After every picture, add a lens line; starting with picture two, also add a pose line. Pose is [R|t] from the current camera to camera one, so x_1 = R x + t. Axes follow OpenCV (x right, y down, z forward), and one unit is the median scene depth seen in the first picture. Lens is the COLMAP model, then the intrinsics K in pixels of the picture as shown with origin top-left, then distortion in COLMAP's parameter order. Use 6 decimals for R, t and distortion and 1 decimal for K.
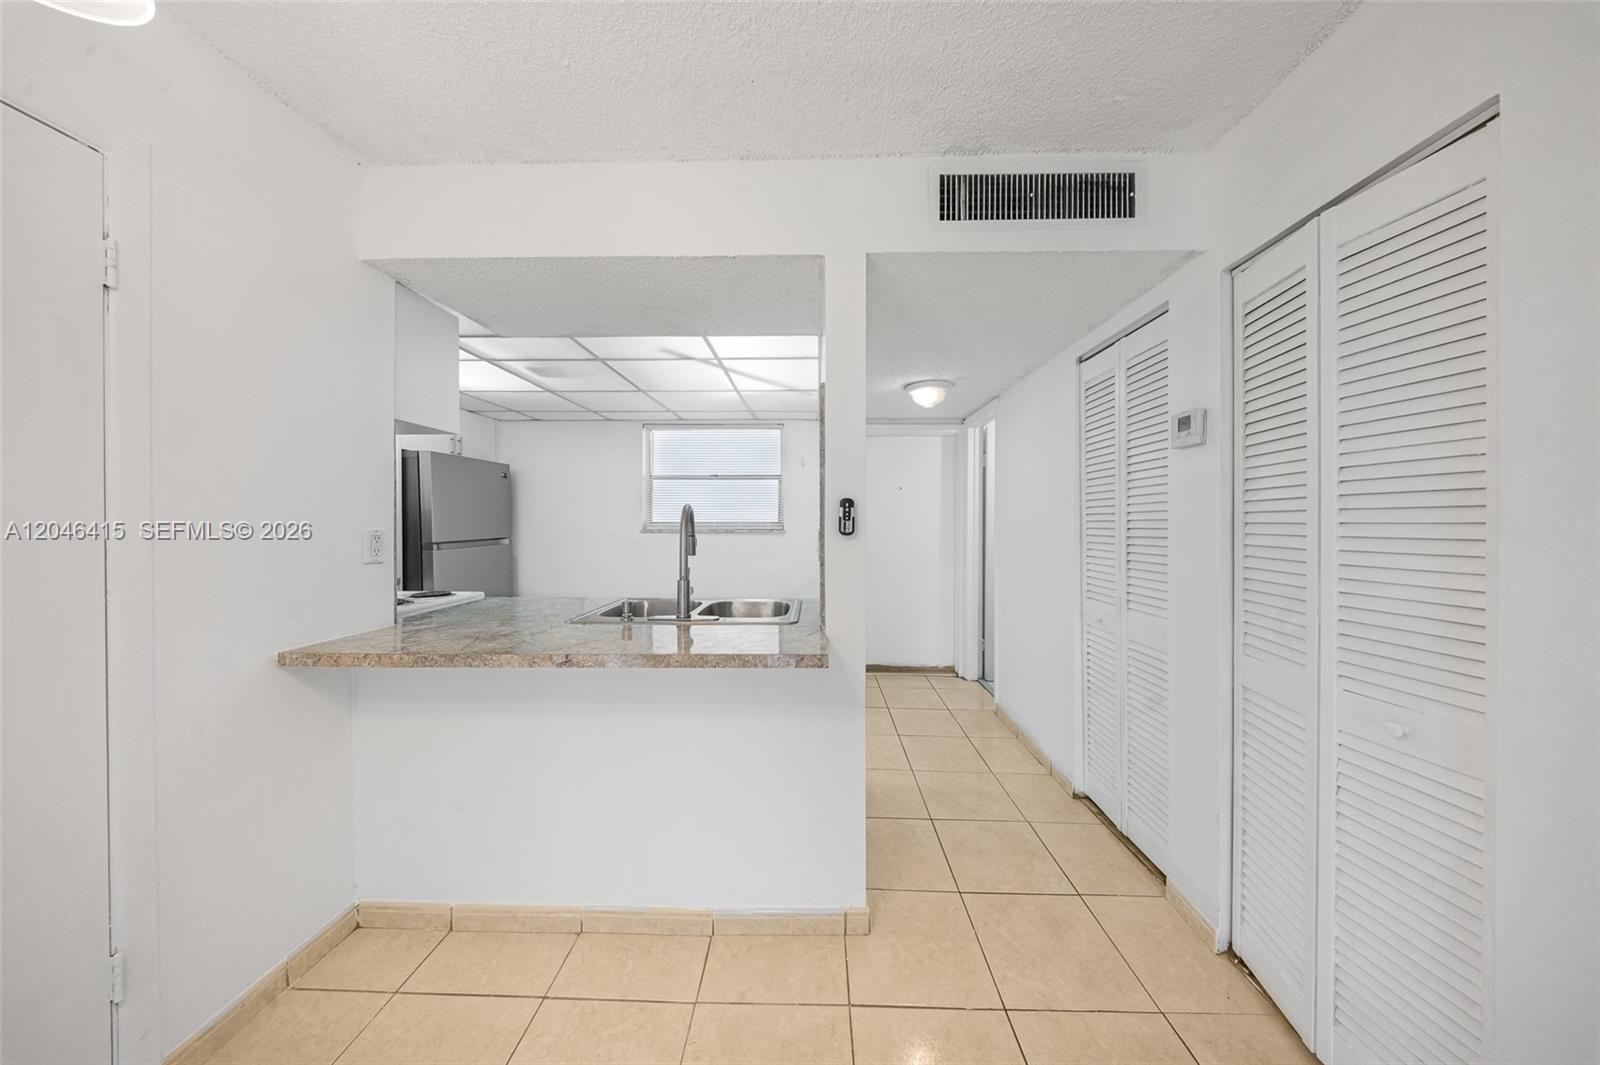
lens RADIAL K [[494.8, 0, 795.5], [0, 494.8, 527.1], [0, 0, 1]] dist [-0.002226, -0.000190]
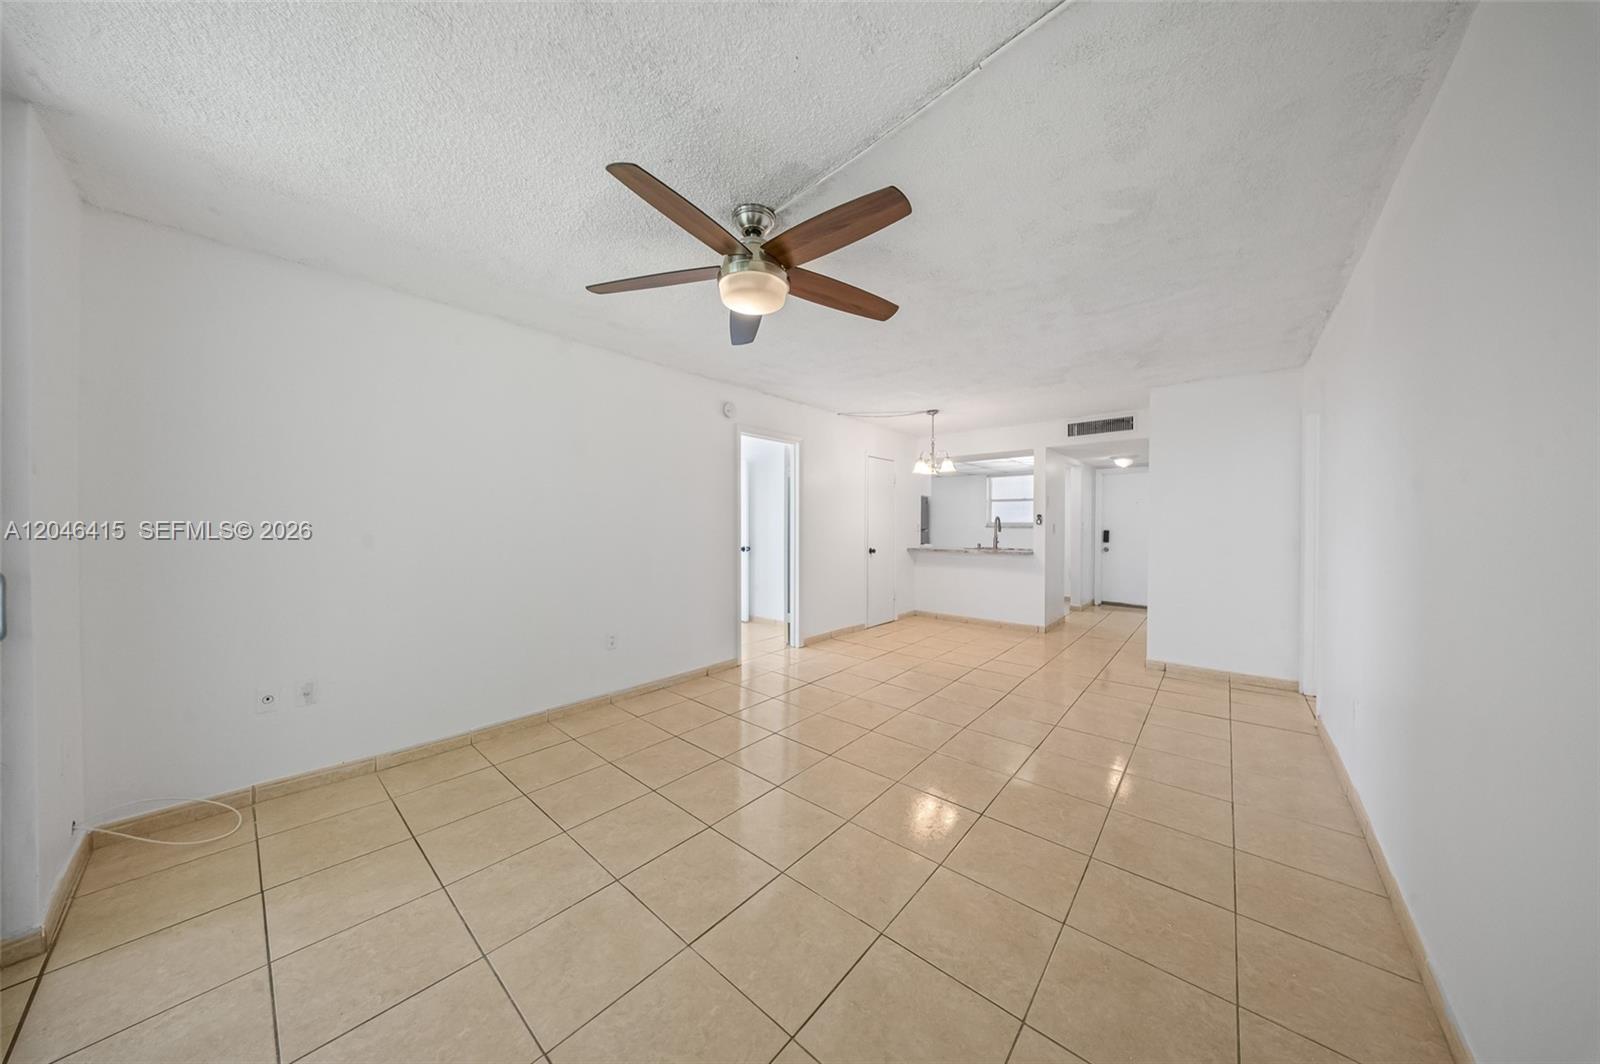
lens RADIAL K [[494.8, 0, 790.2], [0, 494.8, 523.6], [0, 0, 1]] dist [-0.002226, -0.000190]
pose [[0.771456, -0.006203, -0.636252, 0.888777], [-0.006521, 0.999823, -0.017655, 0.069530], [0.636249, 0.017769, 0.771279, -2.641834]]
